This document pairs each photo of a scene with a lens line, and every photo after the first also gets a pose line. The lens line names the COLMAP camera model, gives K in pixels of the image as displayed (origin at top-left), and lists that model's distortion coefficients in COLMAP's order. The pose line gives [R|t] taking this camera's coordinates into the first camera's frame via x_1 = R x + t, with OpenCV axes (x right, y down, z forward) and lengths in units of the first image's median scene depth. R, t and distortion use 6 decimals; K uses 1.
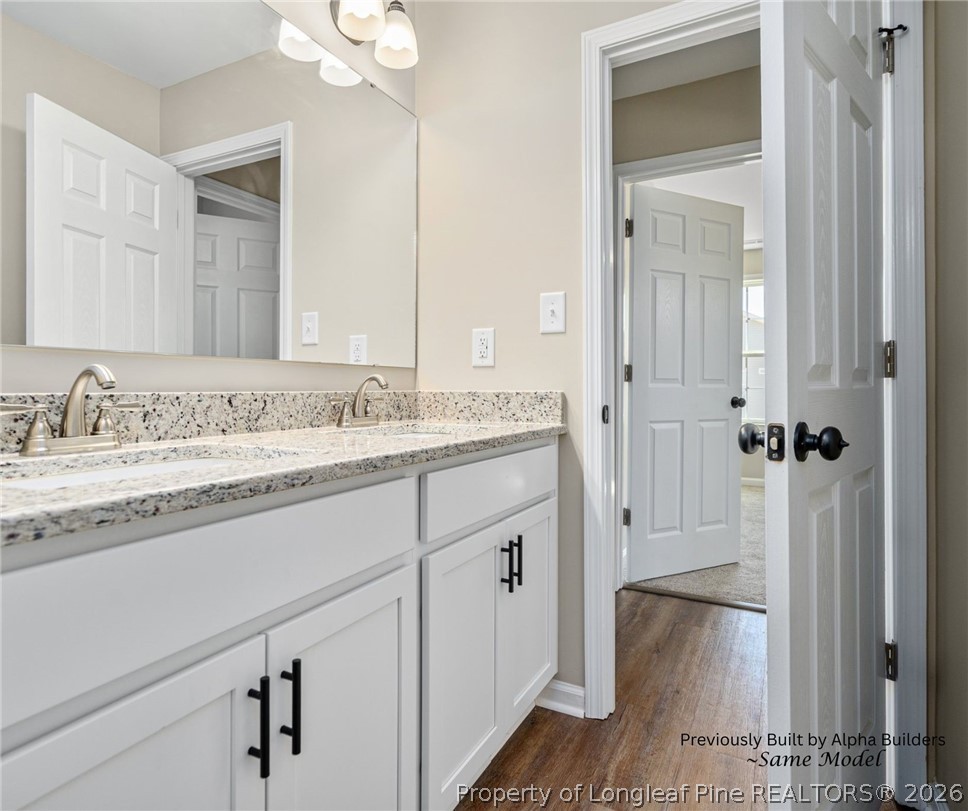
lens RADIAL K [[563.5, 0, 482.0], [0, 563.5, 394.1], [0, 0, 1]] dist [0.003189, 0.000509]
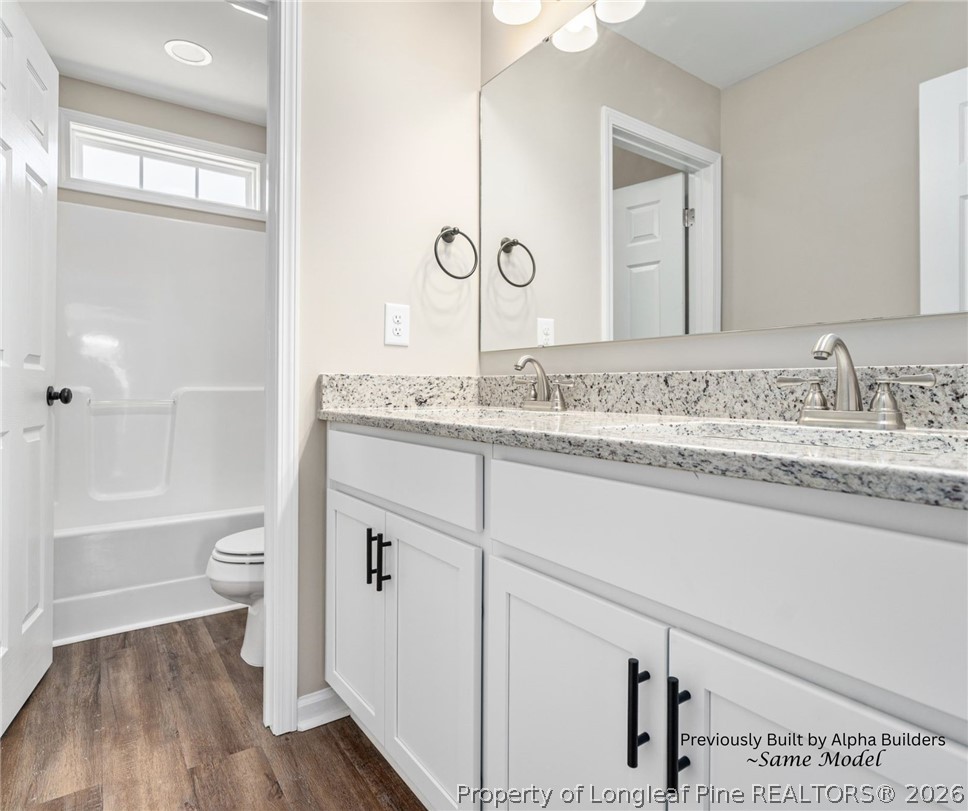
lens RADIAL K [[563.5, 0, 482.0], [0, 563.5, 394.1], [0, 0, 1]] dist [0.003189, 0.000509]
pose [[-0.442466, 0.007479, -0.896754, 0.588583], [-0.013926, 0.999787, 0.015209, 0.026030], [0.896677, 0.019218, -0.442268, 1.181846]]
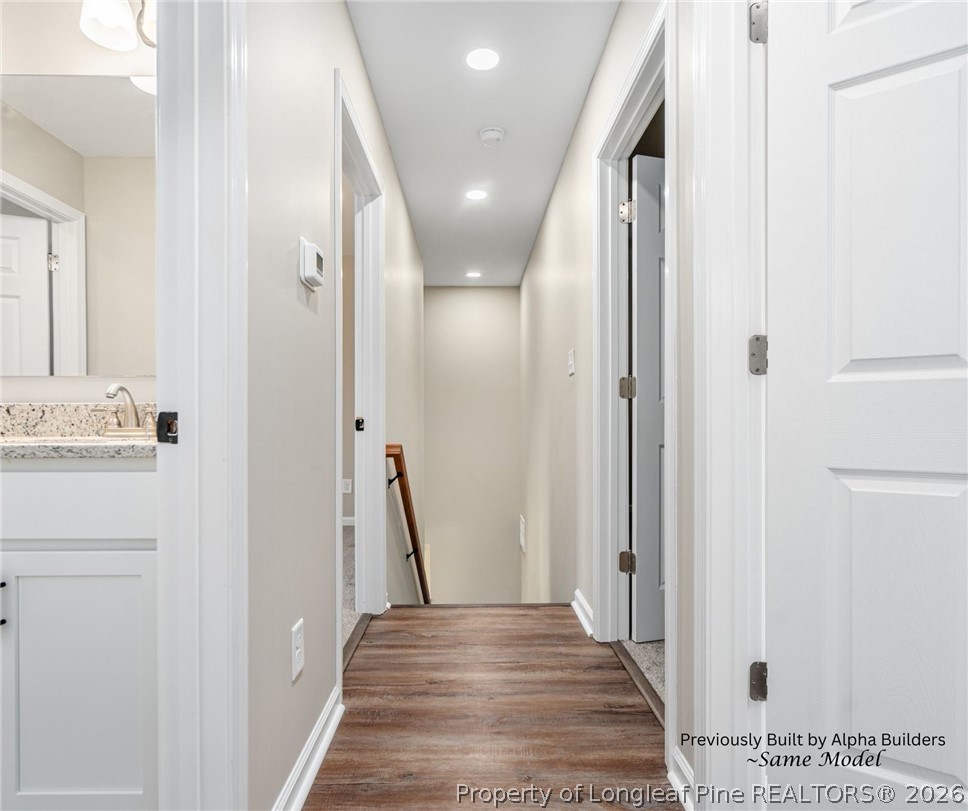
lens RADIAL K [[554.8, 0, 481.5], [0, 554.8, 420.9], [0, 0, 1]] dist [-0.004776, -0.001194]
pose [[0.493321, -0.005185, -0.869832, 1.194962], [-0.003748, 0.999960, -0.008087, 0.043488], [0.869839, 0.007250, 0.493282, 1.353990]]
